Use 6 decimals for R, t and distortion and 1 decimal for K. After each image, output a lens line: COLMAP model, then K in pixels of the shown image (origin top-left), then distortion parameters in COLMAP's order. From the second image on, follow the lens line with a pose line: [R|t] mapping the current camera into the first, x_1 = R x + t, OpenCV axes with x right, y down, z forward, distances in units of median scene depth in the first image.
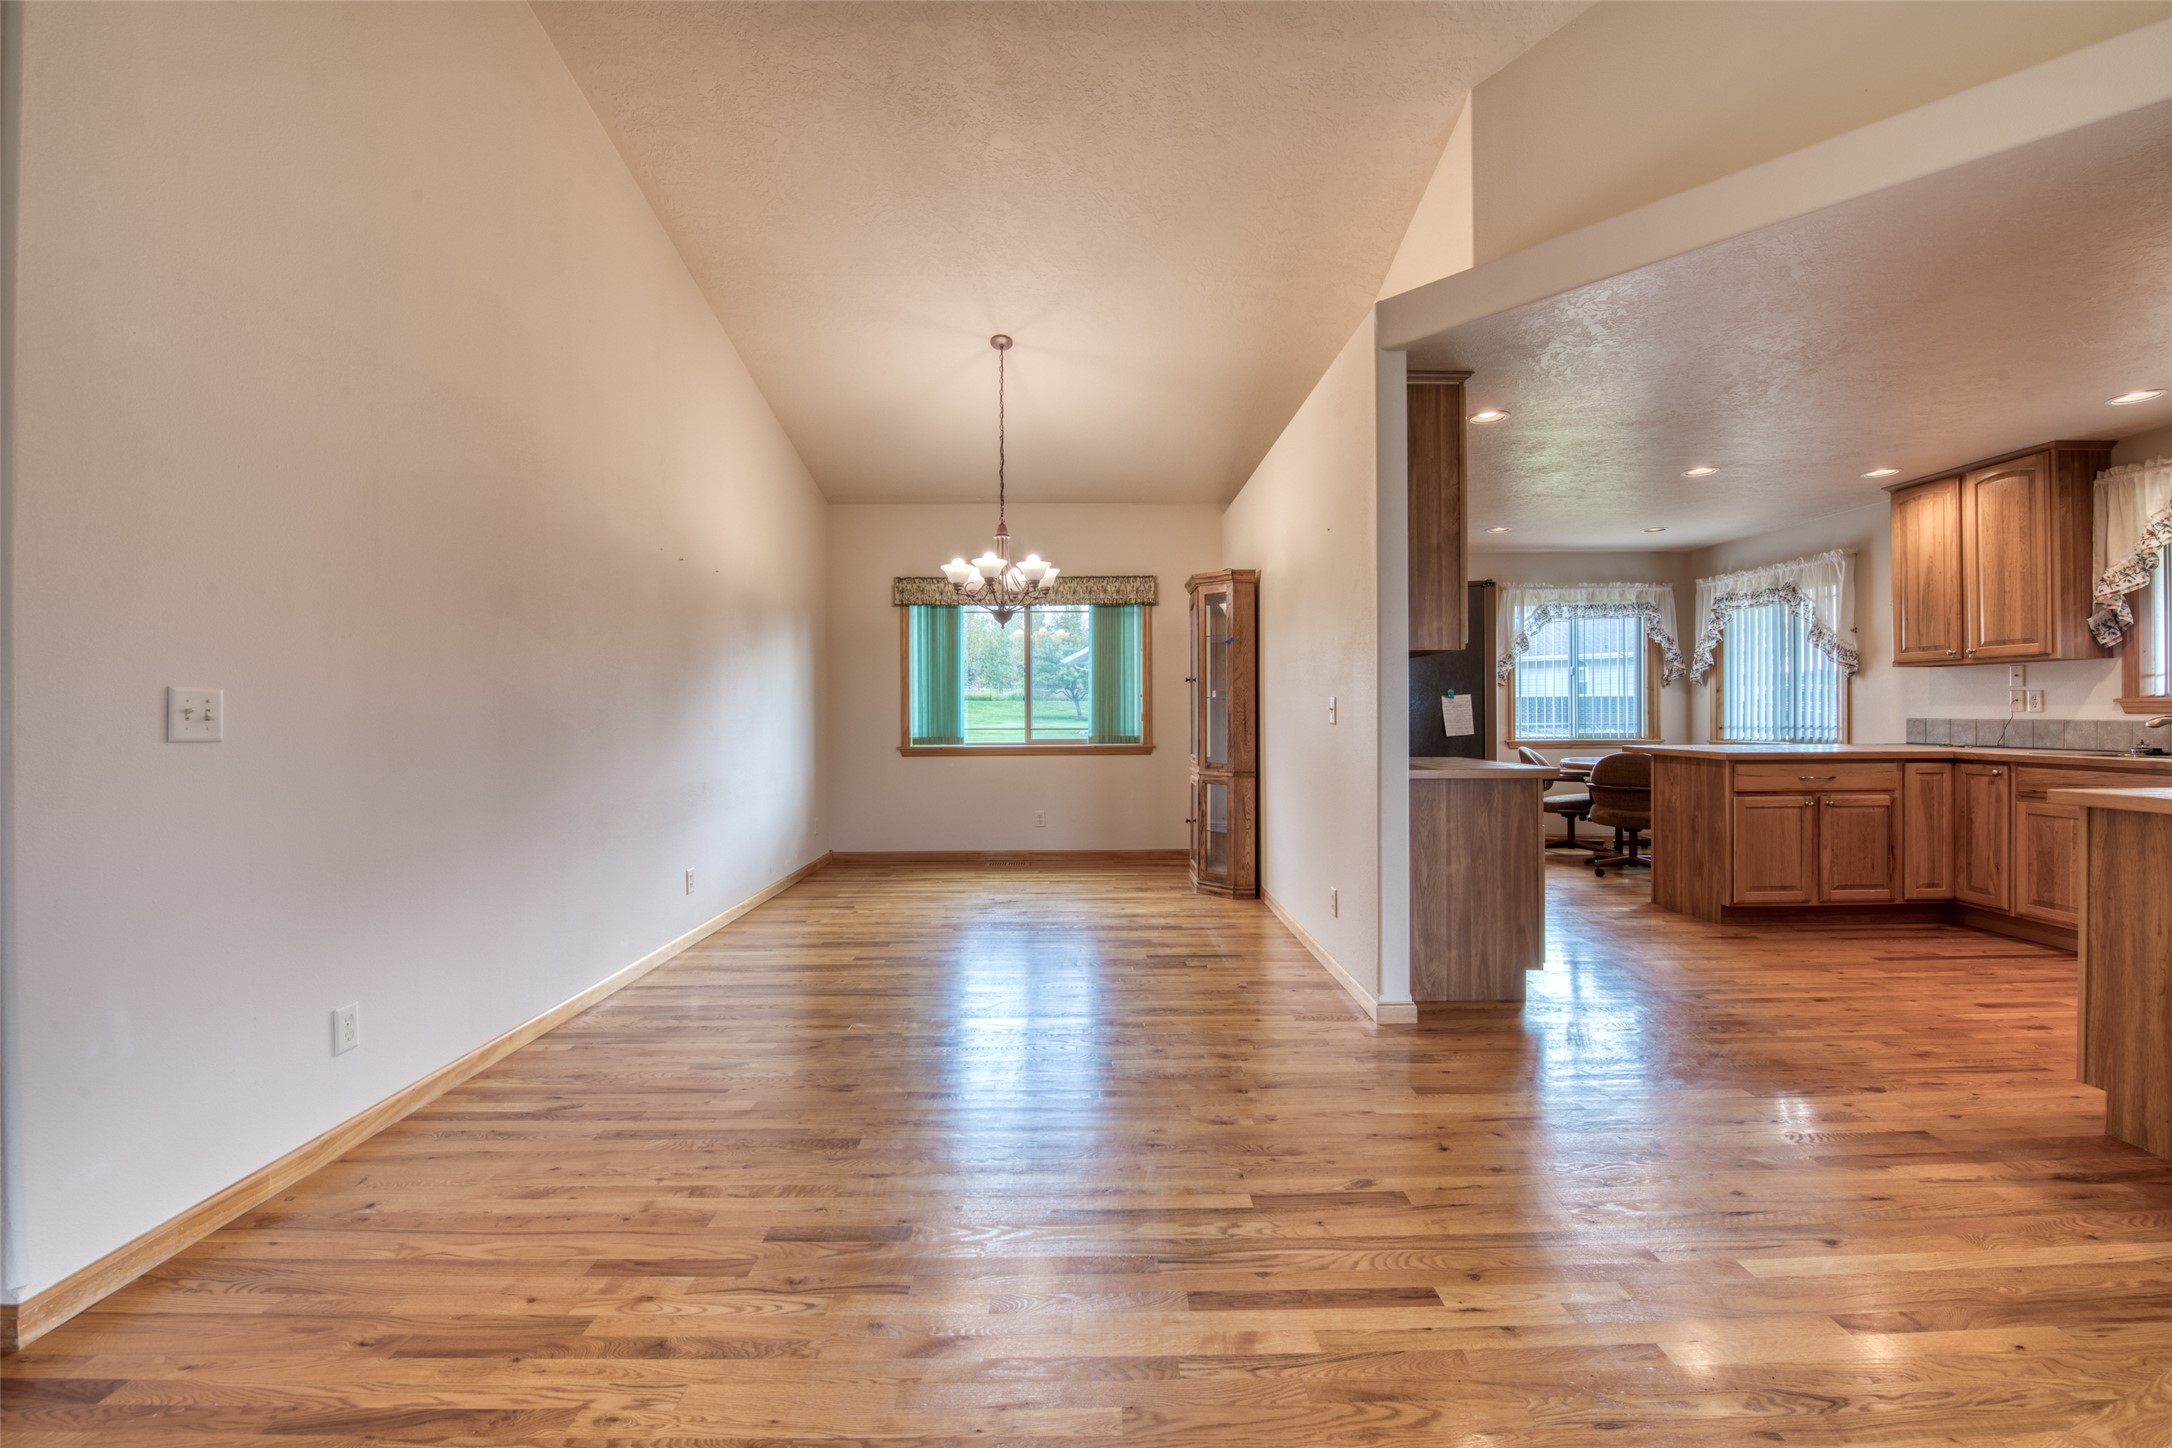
lens RADIAL K [[873.8, 0, 1092.2], [0, 873.8, 715.1], [0, 0, 1]] dist [-0.017049, -0.001780]
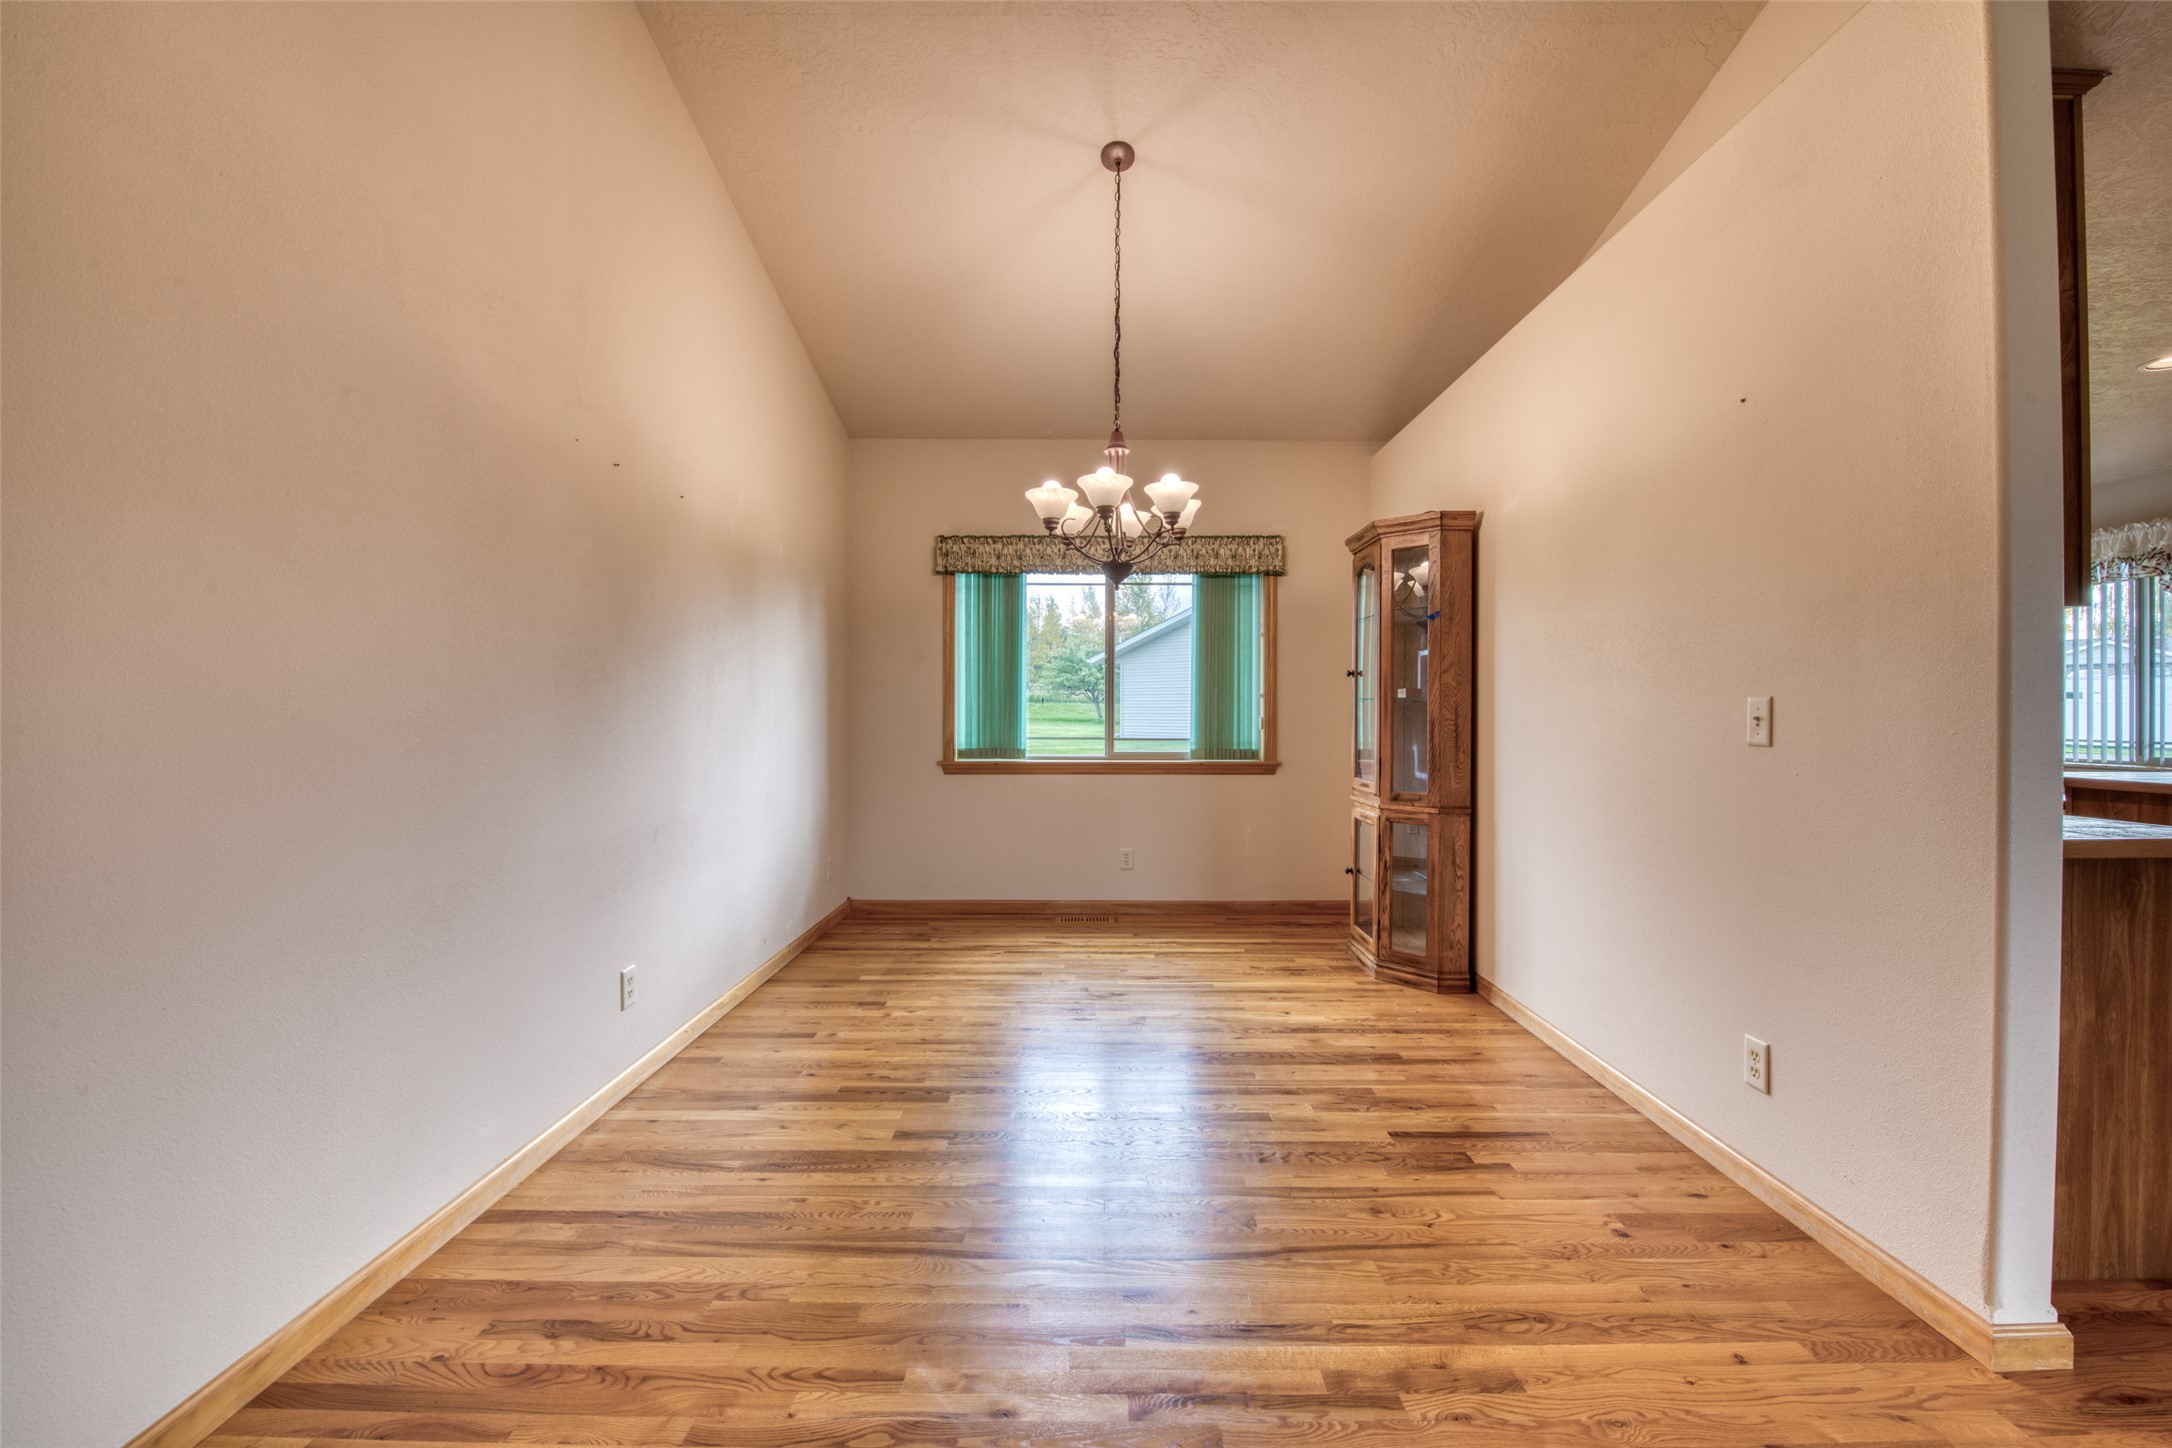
lens RADIAL K [[873.8, 0, 1089.7], [0, 873.8, 714.7], [0, 0, 1]] dist [-0.017049, -0.001780]
pose [[0.999853, 0.007940, -0.015197, -0.096288], [-0.007994, 0.999962, -0.003516, -0.002569], [0.015169, 0.003637, 0.999878, 0.296165]]
